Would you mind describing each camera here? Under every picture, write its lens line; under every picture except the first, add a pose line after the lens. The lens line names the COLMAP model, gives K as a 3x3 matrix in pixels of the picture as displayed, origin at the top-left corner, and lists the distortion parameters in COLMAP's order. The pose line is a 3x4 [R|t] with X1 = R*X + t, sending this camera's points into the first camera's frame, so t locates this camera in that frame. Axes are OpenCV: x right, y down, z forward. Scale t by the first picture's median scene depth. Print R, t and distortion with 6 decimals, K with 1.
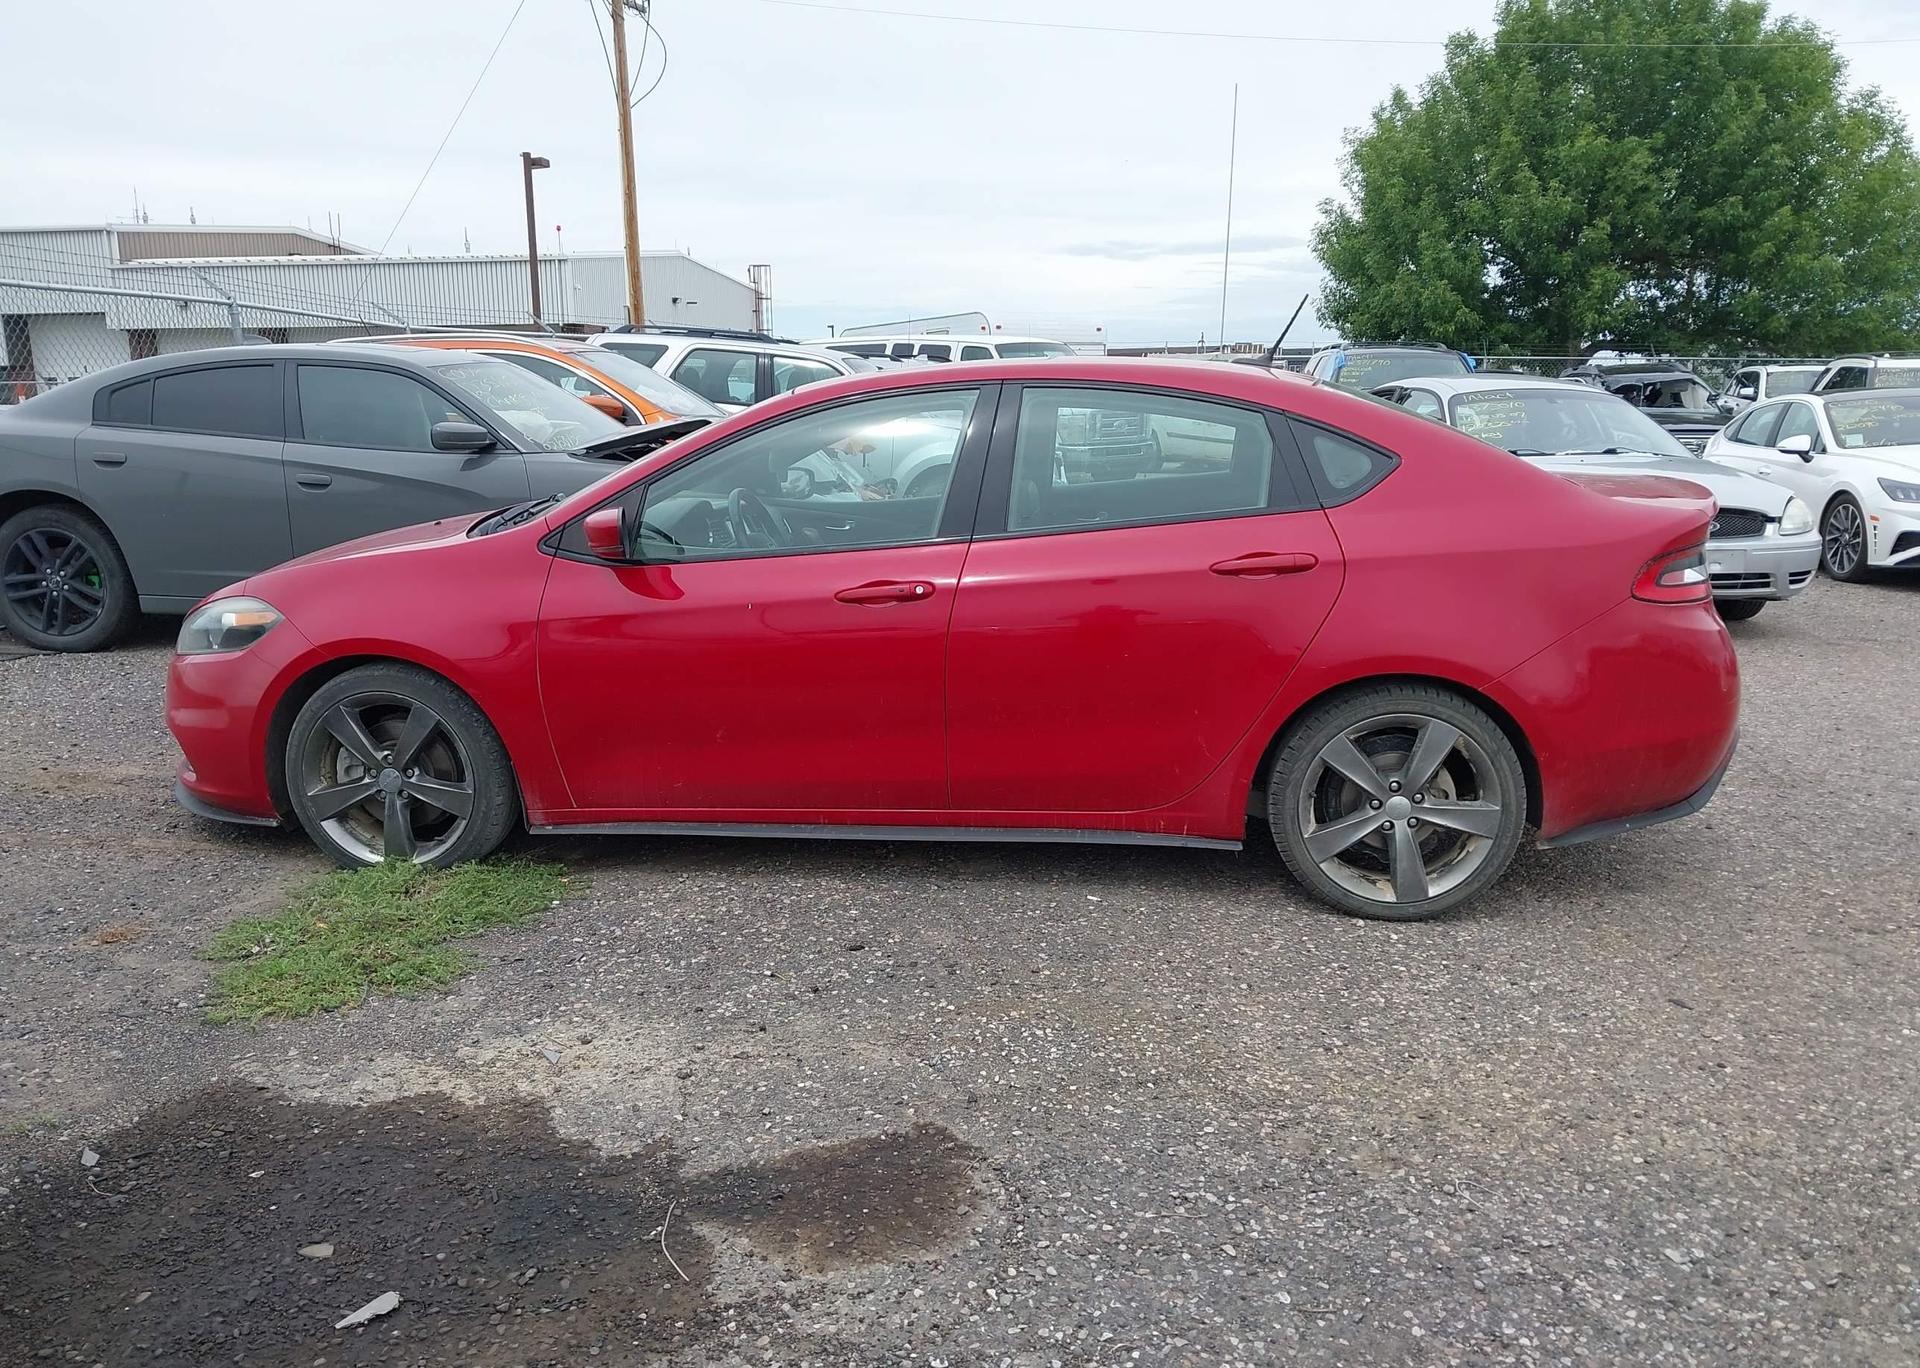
lens RADIAL K [[1598.1, 0, 960.2], [0, 1598.1, 749.1], [0, 0, 1]] dist [0.036658, -0.019304]
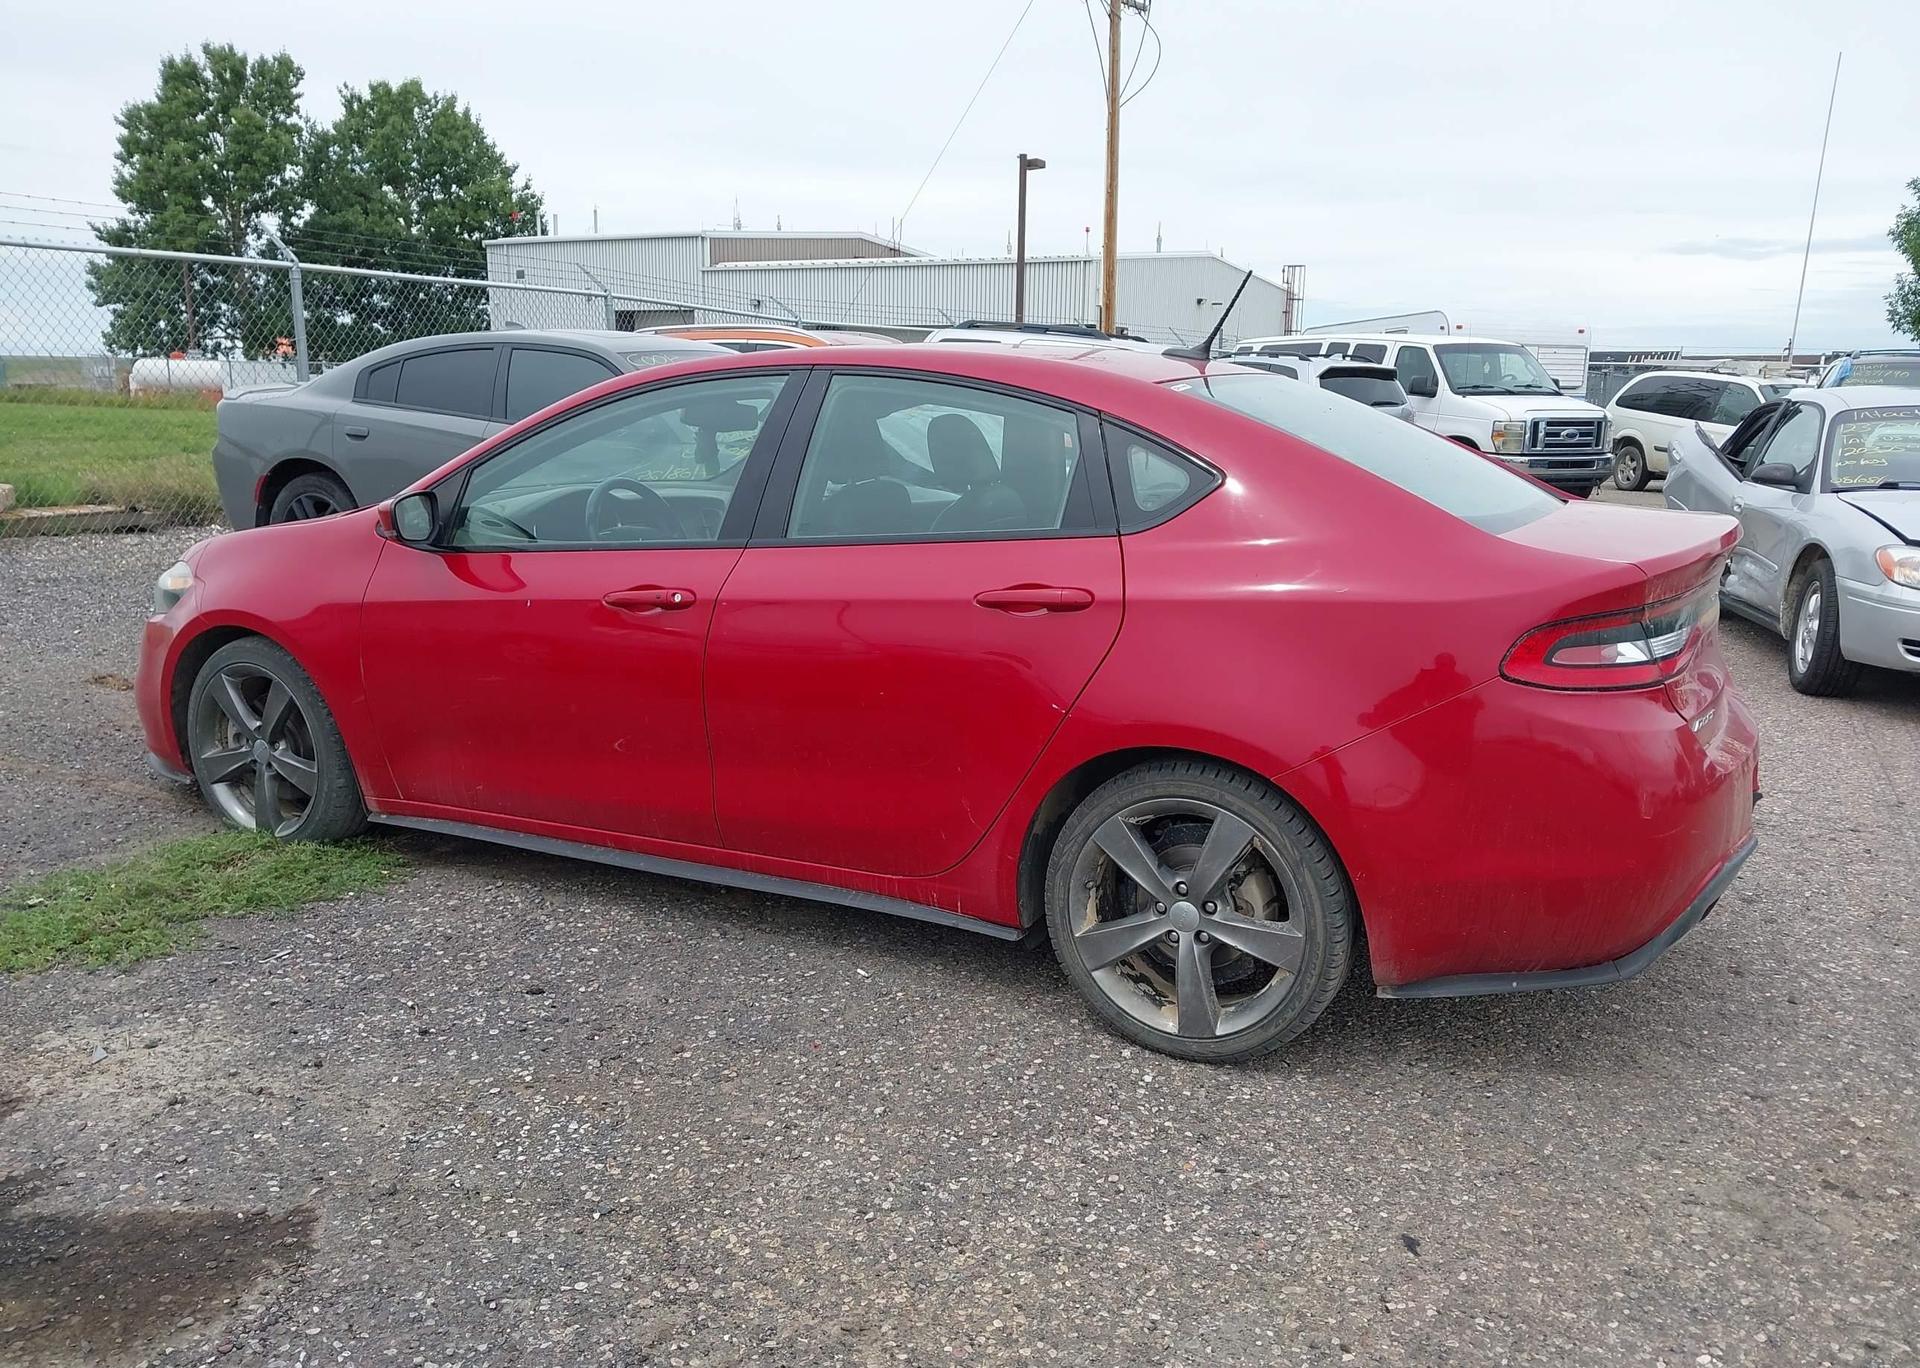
lens RADIAL K [[1568.4, 0, 1112.1], [0, 1568.4, 736.7], [0, 0, 1]] dist [0.057855, -0.105304]
pose [[0.935038, 0.099576, -0.340278, 0.486438], [-0.102108, 0.994718, 0.010509, -0.055225], [0.339527, 0.024919, 0.940266, 0.252724]]
